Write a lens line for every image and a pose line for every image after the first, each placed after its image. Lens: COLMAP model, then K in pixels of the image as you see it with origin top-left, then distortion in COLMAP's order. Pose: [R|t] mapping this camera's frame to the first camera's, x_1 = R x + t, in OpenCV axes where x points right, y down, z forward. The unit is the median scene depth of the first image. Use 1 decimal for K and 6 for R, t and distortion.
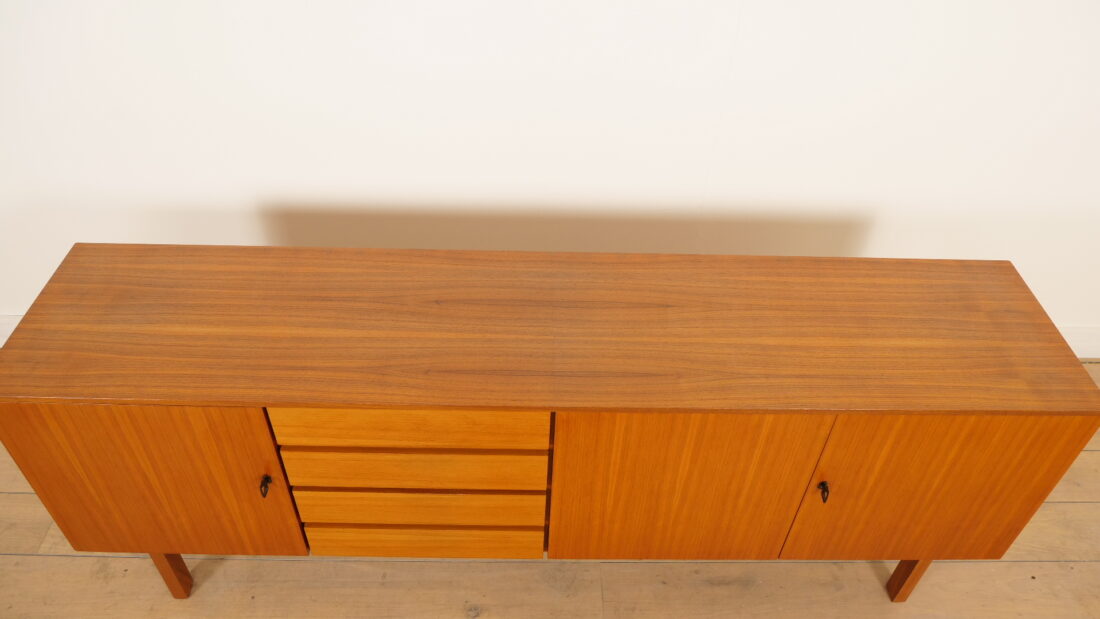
lens RADIAL K [[795.2, 0, 550.0], [0, 795.2, 309.5], [0, 0, 1]] dist [-0.042906, 0.004635]
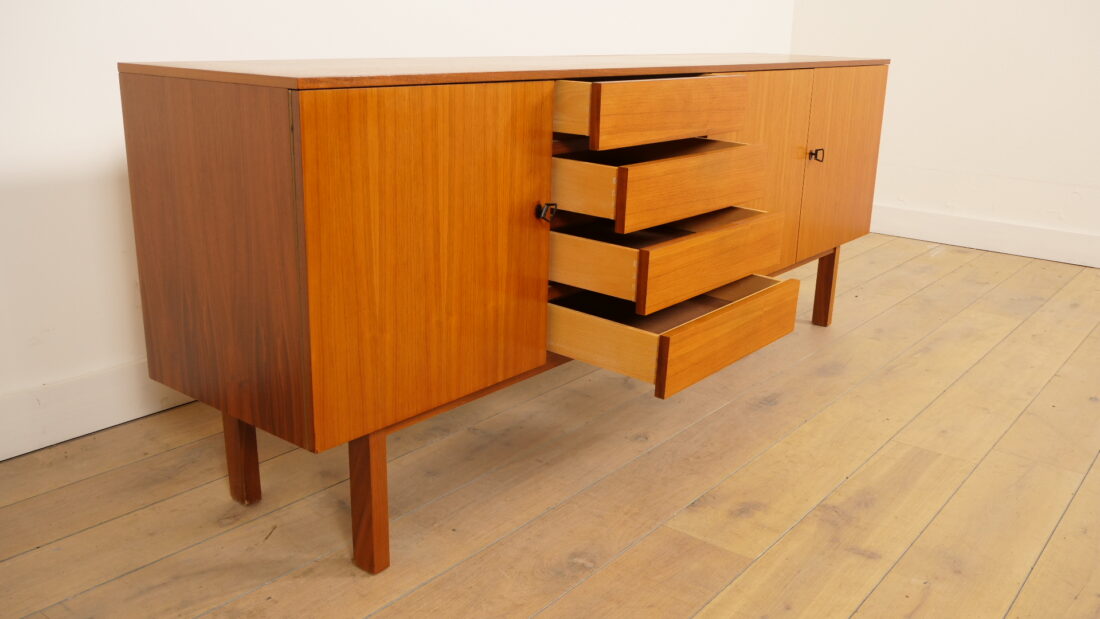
lens RADIAL K [[951.3, 0, 550.0], [0, 951.3, 309.5], [0, 0, 1]] dist [-0.029226, -0.000747]
pose [[0.635974, -0.239513, 0.733601, -1.152394], [0.512629, 0.841692, -0.169605, 0.494121], [-0.576843, 0.483930, 0.658076, 0.363548]]
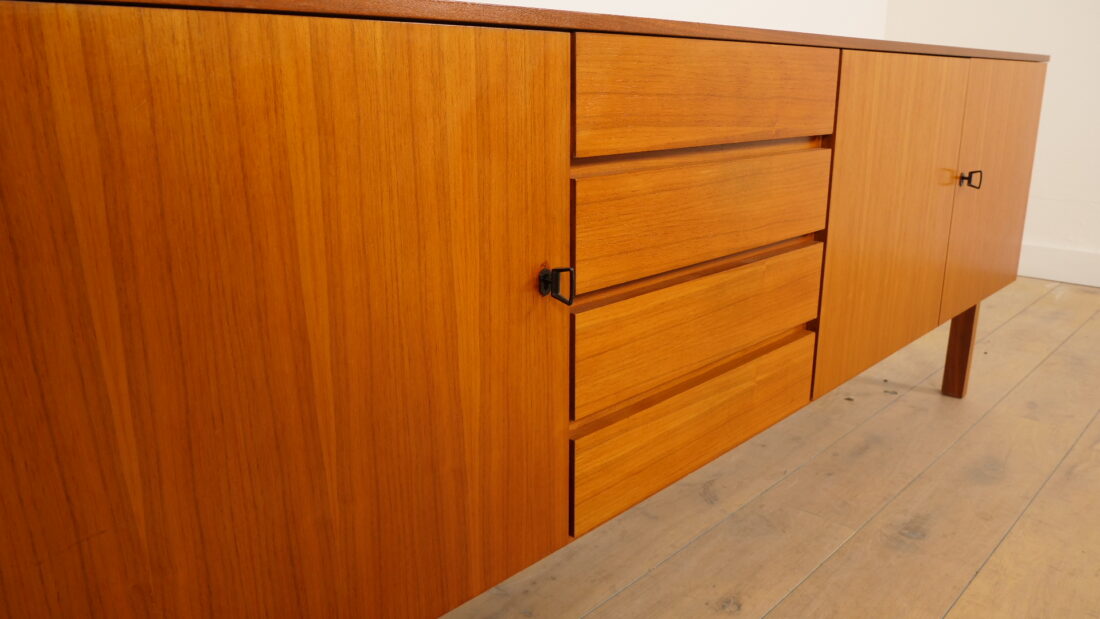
lens RADIAL K [[795.2, 0, 550.0], [0, 795.2, 309.5], [0, 0, 1]] dist [-0.042906, 0.004635]
pose [[0.710925, -0.228628, 0.665068, -0.675246], [0.491858, 0.837558, -0.237848, 0.344047], [-0.502655, 0.496211, 0.707893, 0.686040]]
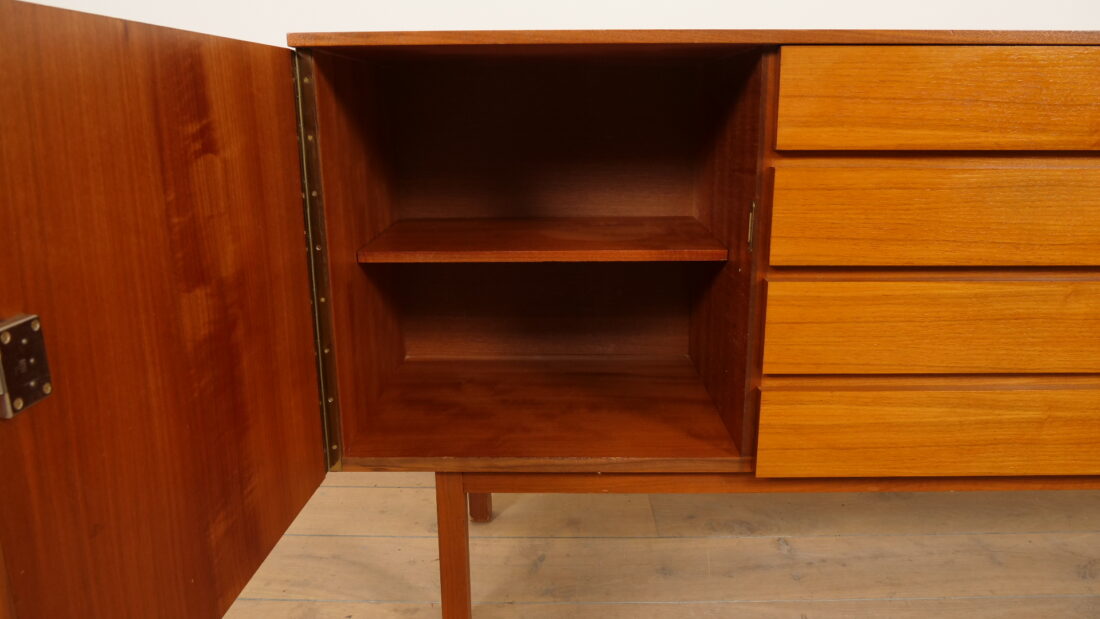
lens RADIAL K [[795.2, 0, 550.0], [0, 795.2, 309.5], [0, 0, 1]] dist [-0.042906, 0.004635]
pose [[0.998771, -0.036610, -0.033413, -0.477979], [0.016773, 0.883993, -0.467198, 0.525909], [0.046641, 0.466064, 0.883521, 0.513654]]
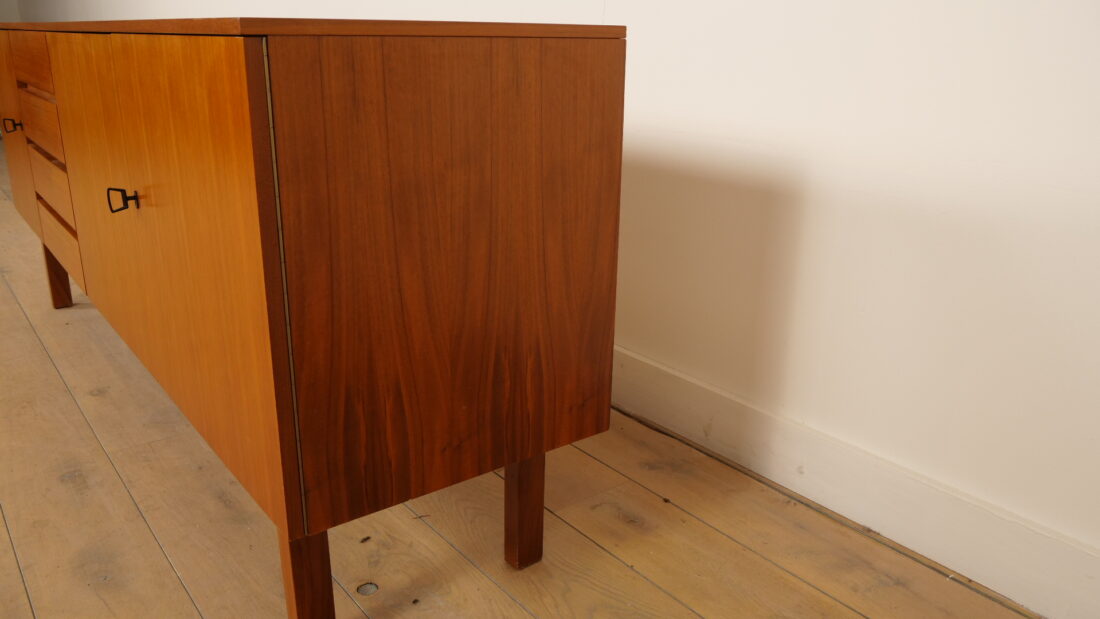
lens RADIAL K [[846.1, 0, 550.0], [0, 846.1, 309.5], [0, 0, 1]] dist [-0.039427, -0.000906]
pose [[0.608658, 0.228186, -0.759912, 1.173036], [-0.526228, 0.832893, -0.171386, 0.245718], [0.593818, 0.504203, 0.627025, 0.833831]]
